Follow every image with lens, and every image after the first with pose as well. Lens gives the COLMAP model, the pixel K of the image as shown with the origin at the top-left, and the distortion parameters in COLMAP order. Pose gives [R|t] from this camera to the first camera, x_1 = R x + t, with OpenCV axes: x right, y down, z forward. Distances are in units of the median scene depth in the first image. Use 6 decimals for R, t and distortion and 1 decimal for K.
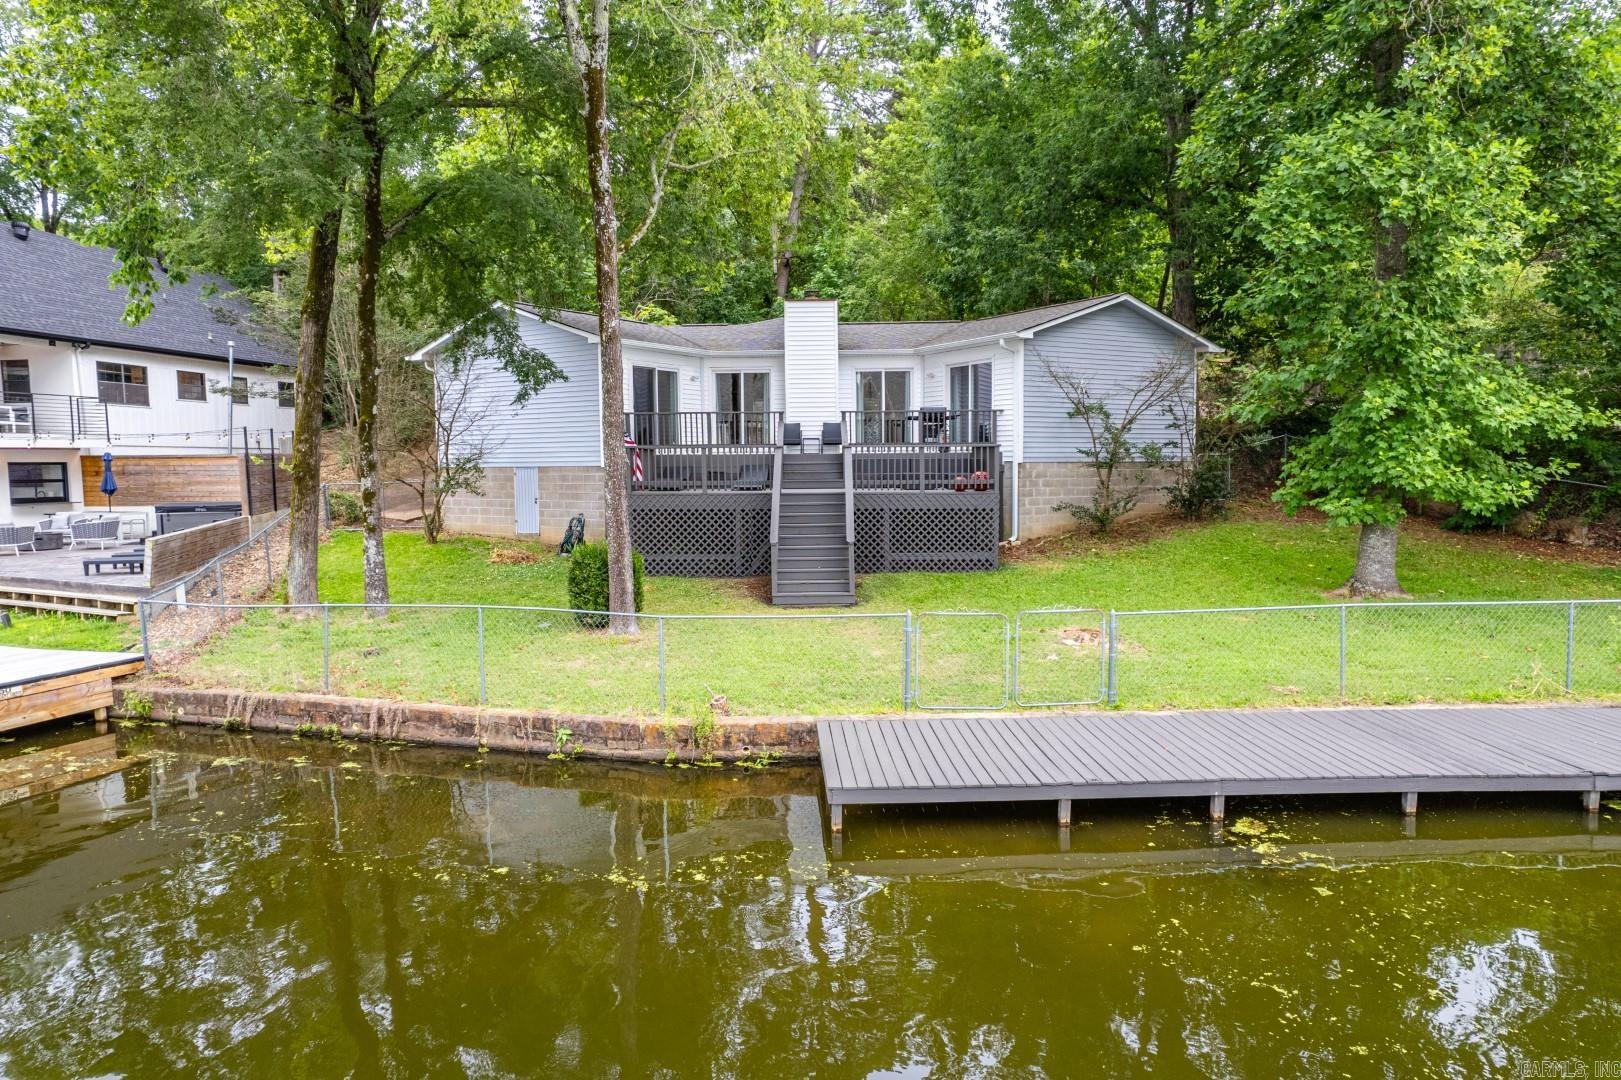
lens RADIAL K [[1046.5, 0, 810.5], [0, 1046.5, 540.0], [0, 0, 1]] dist [0.005052, 0.002832]
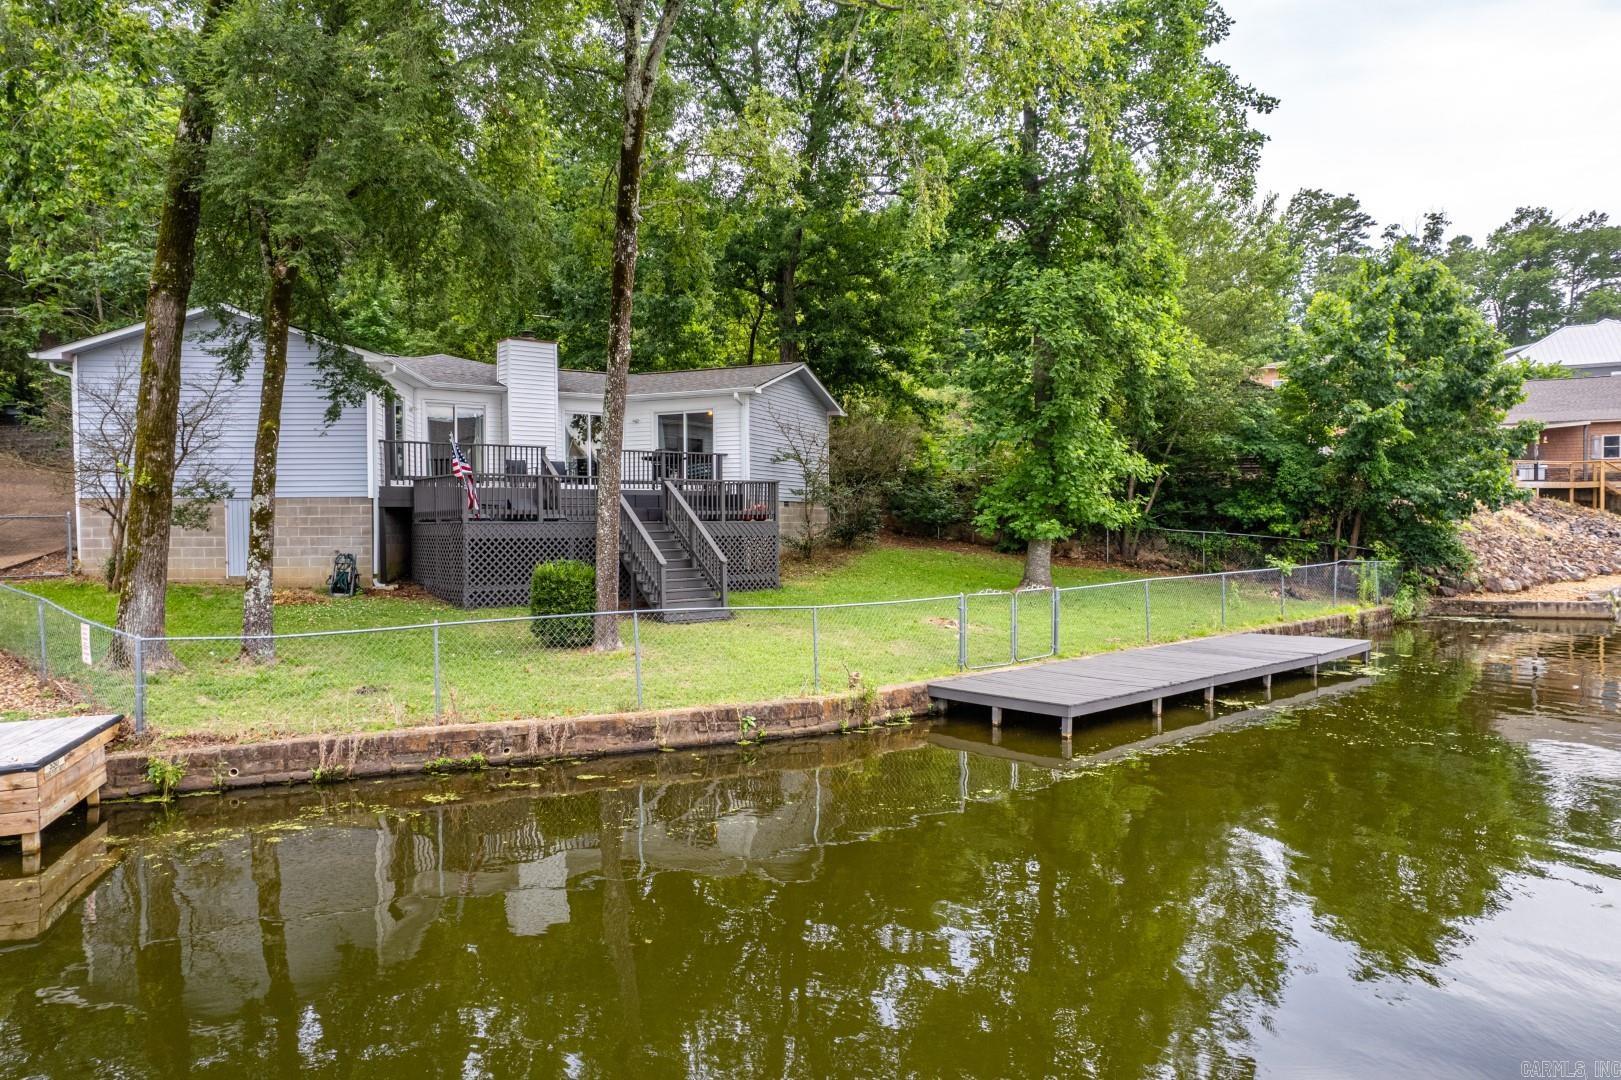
lens RADIAL K [[1046.5, 0, 810.5], [0, 1046.5, 540.0], [0, 0, 1]] dist [0.005052, 0.002832]
pose [[0.770256, -0.008678, 0.637676, -0.808910], [0.050842, 0.997560, -0.047837, 0.050179], [-0.635705, 0.069268, 0.768818, 0.110044]]
